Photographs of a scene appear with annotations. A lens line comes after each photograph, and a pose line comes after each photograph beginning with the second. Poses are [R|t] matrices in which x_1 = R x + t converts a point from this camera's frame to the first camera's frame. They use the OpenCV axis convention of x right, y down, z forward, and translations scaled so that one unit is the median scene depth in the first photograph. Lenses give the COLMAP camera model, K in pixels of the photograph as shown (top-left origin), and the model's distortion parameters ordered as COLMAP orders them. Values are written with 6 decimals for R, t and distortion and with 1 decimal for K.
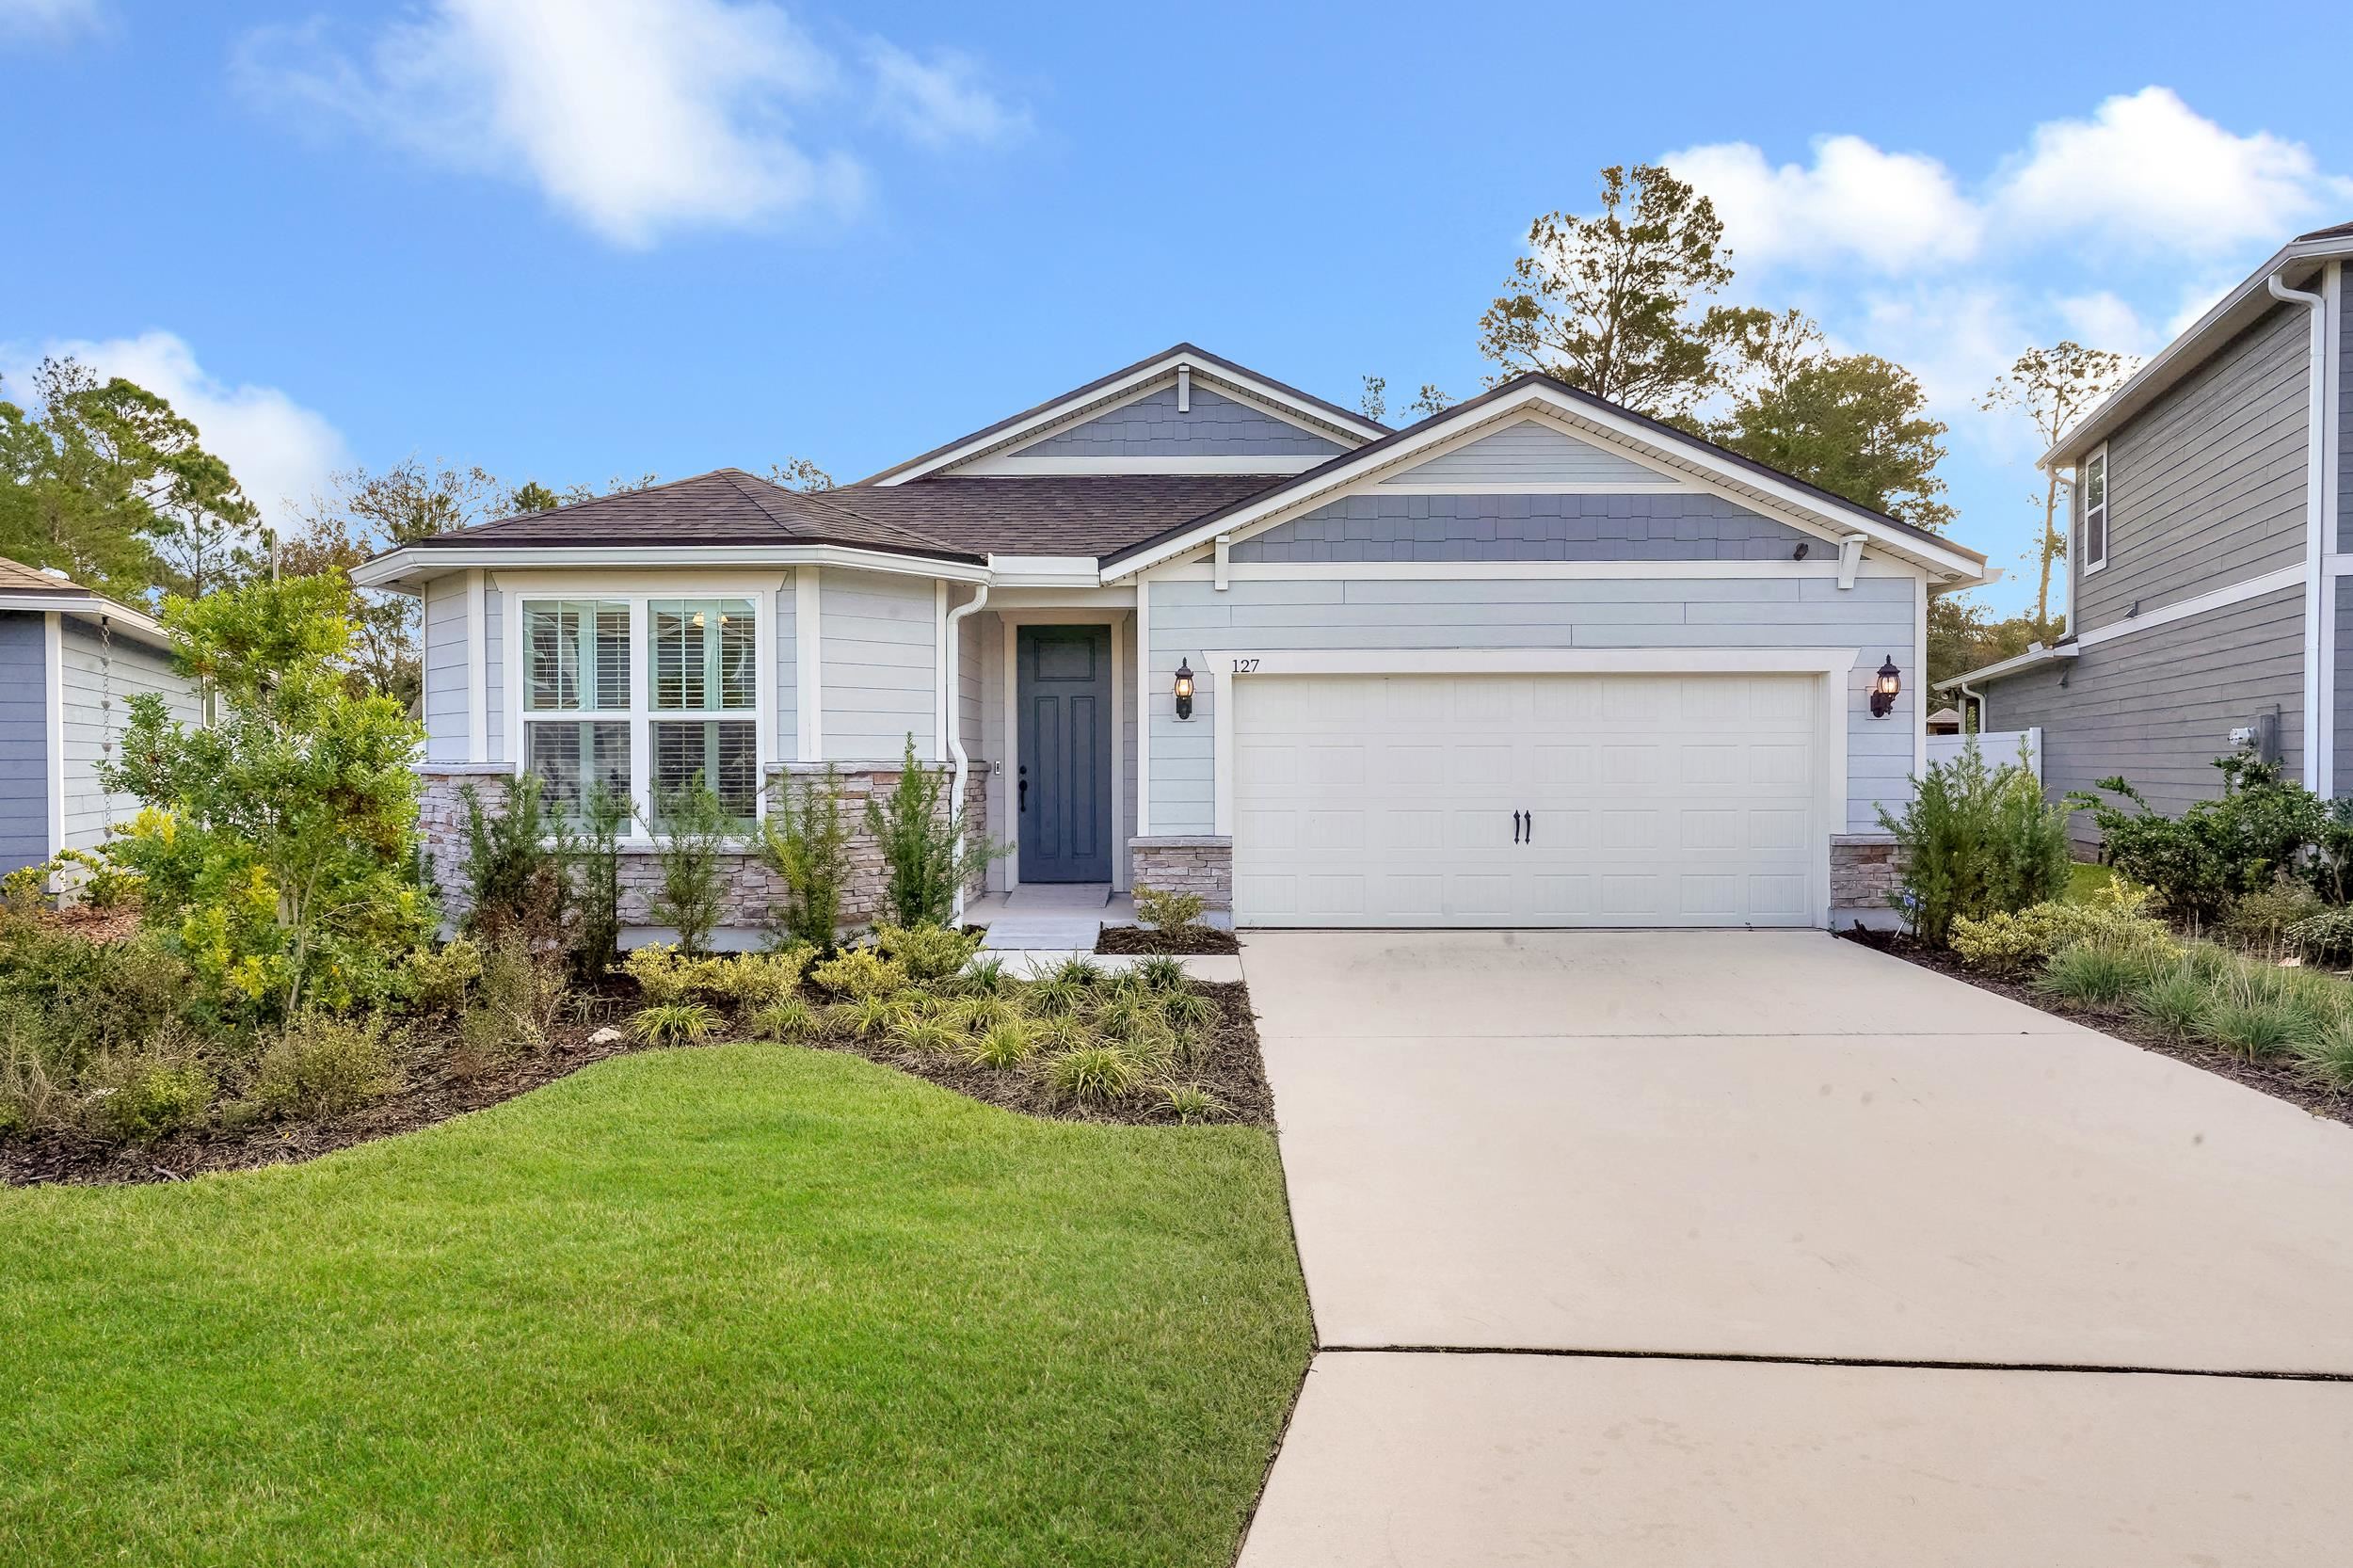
lens RADIAL K [[1423.7, 0, 1176.5], [0, 1423.7, 788.8], [0, 0, 1]] dist [-0.000793, 0.001508]
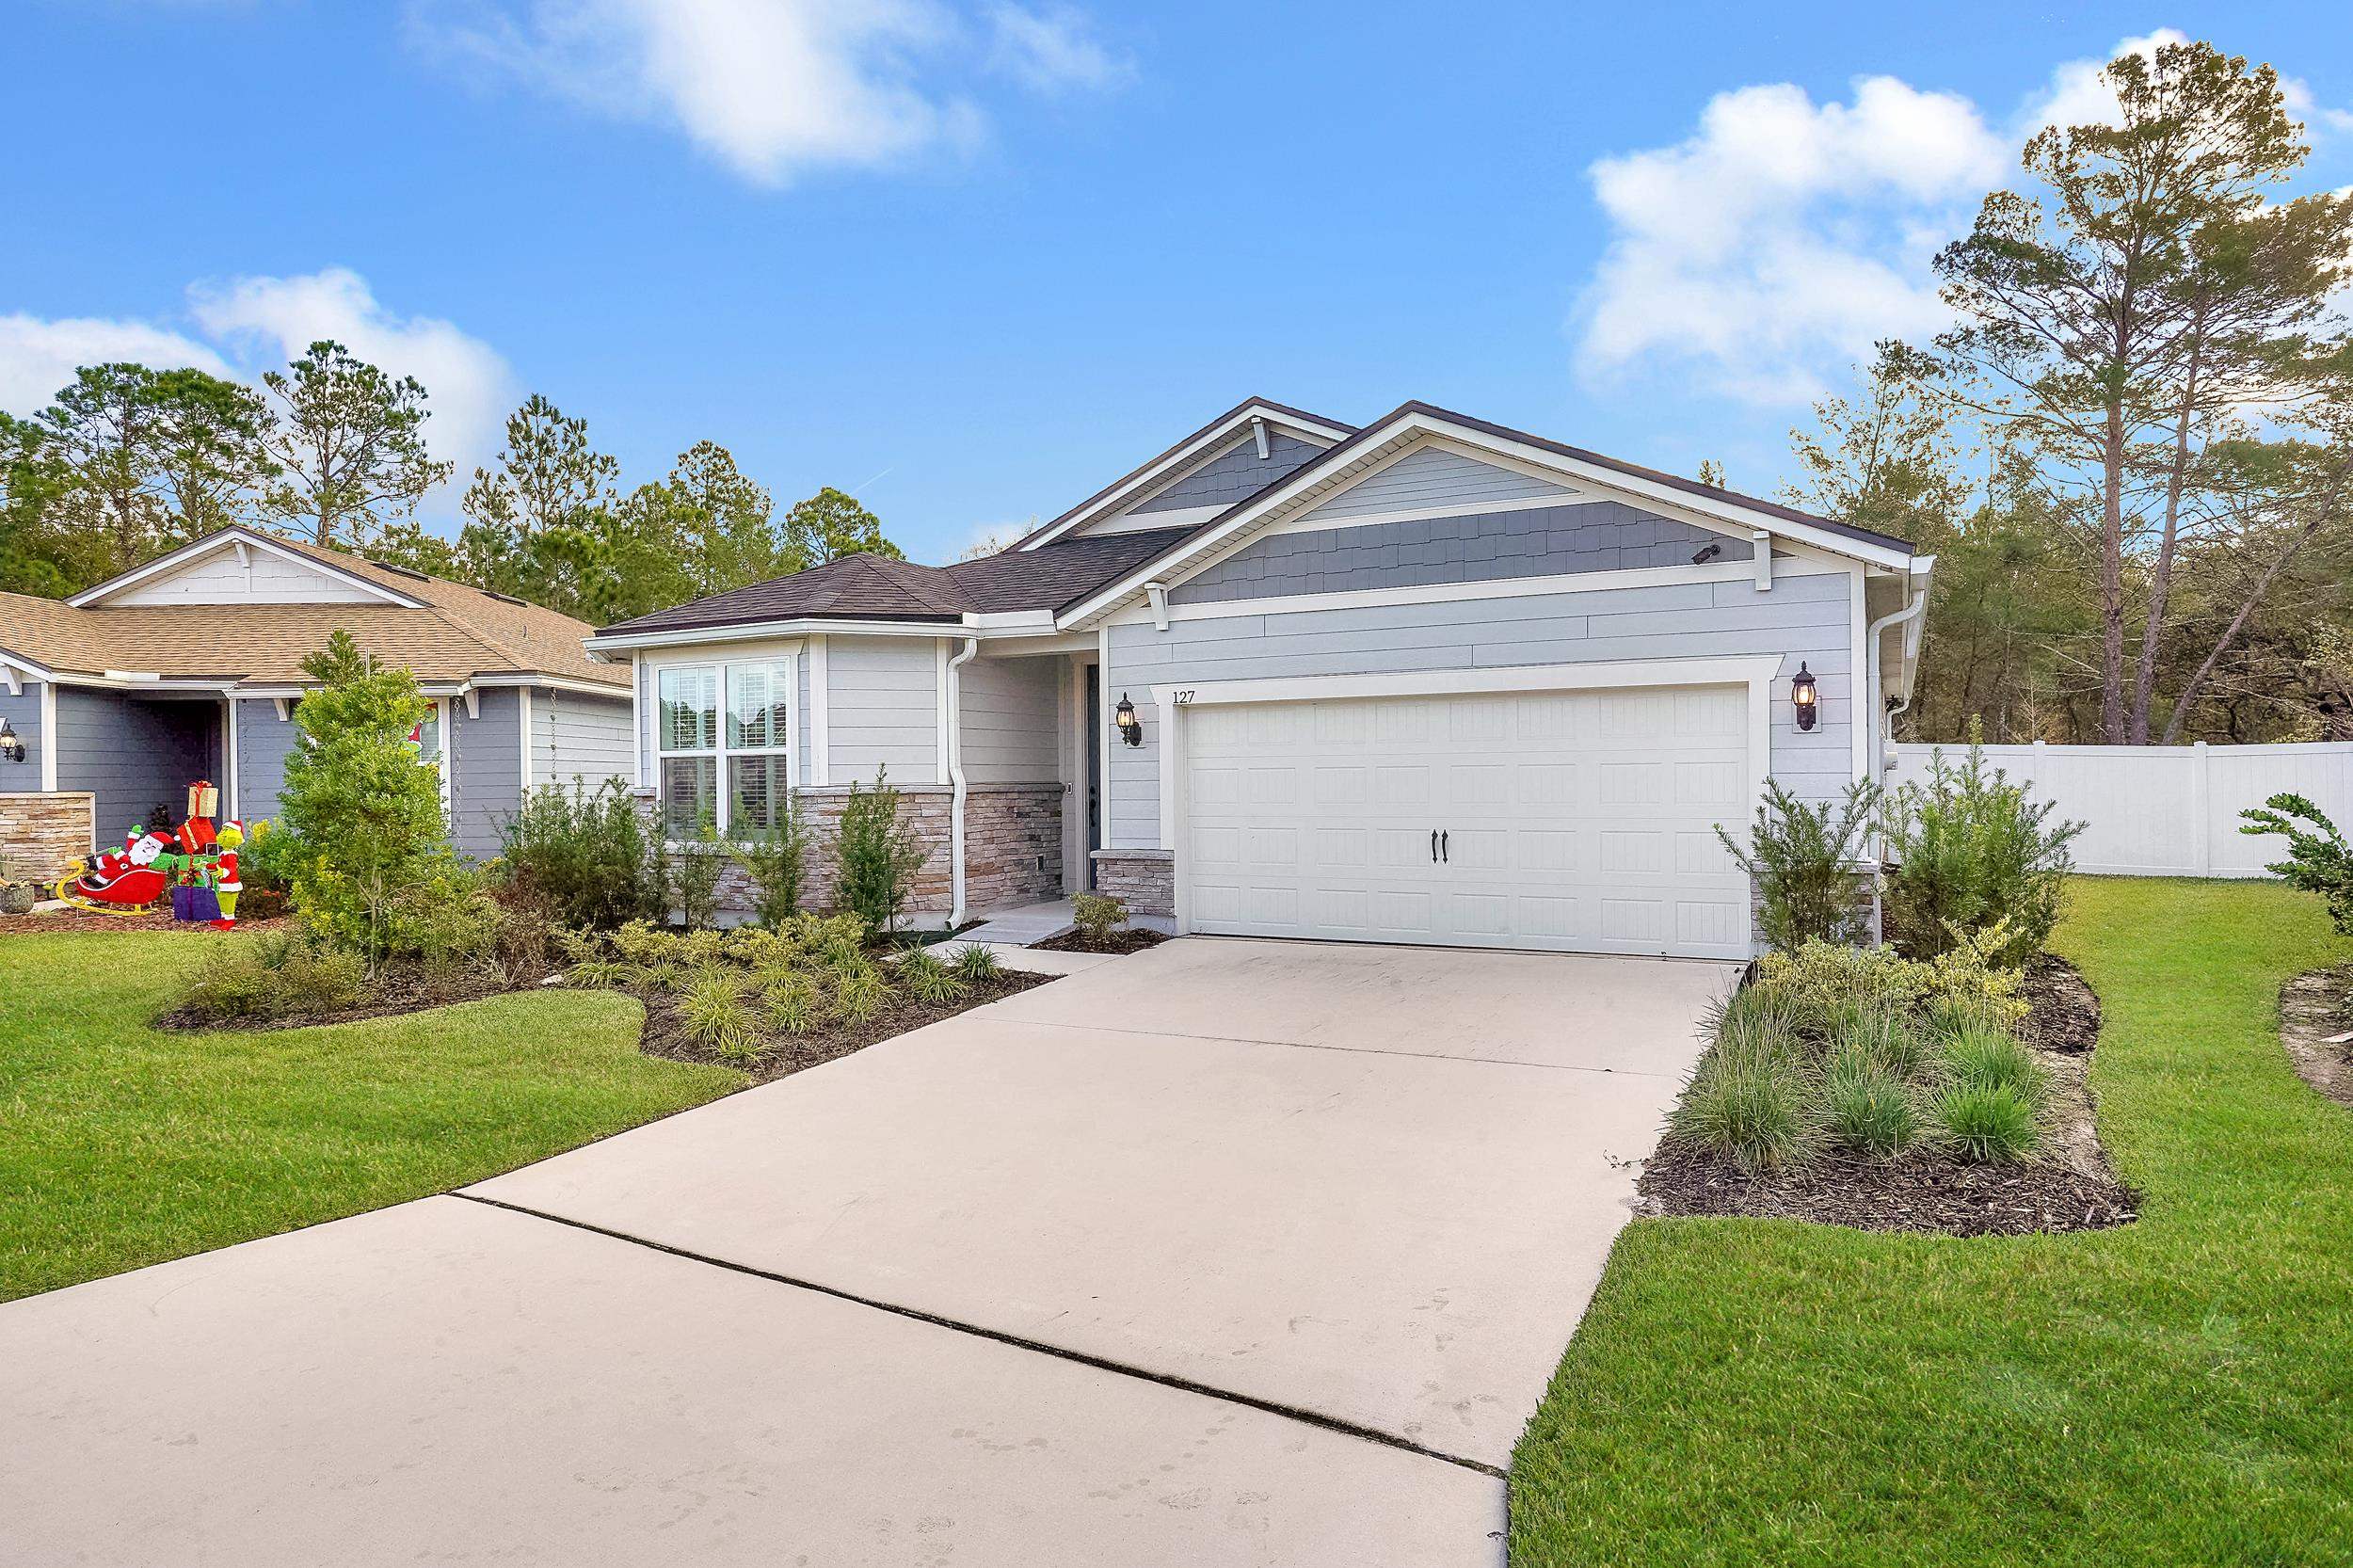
lens RADIAL K [[1423.7, 0, 1176.3], [0, 1423.7, 782.4], [0, 0, 1]] dist [-0.000793, 0.001508]
pose [[0.881019, -0.005492, -0.473049, 0.568781], [-0.000550, 0.999920, -0.012634, -0.005770], [0.473081, 0.011392, 0.880945, 0.019874]]
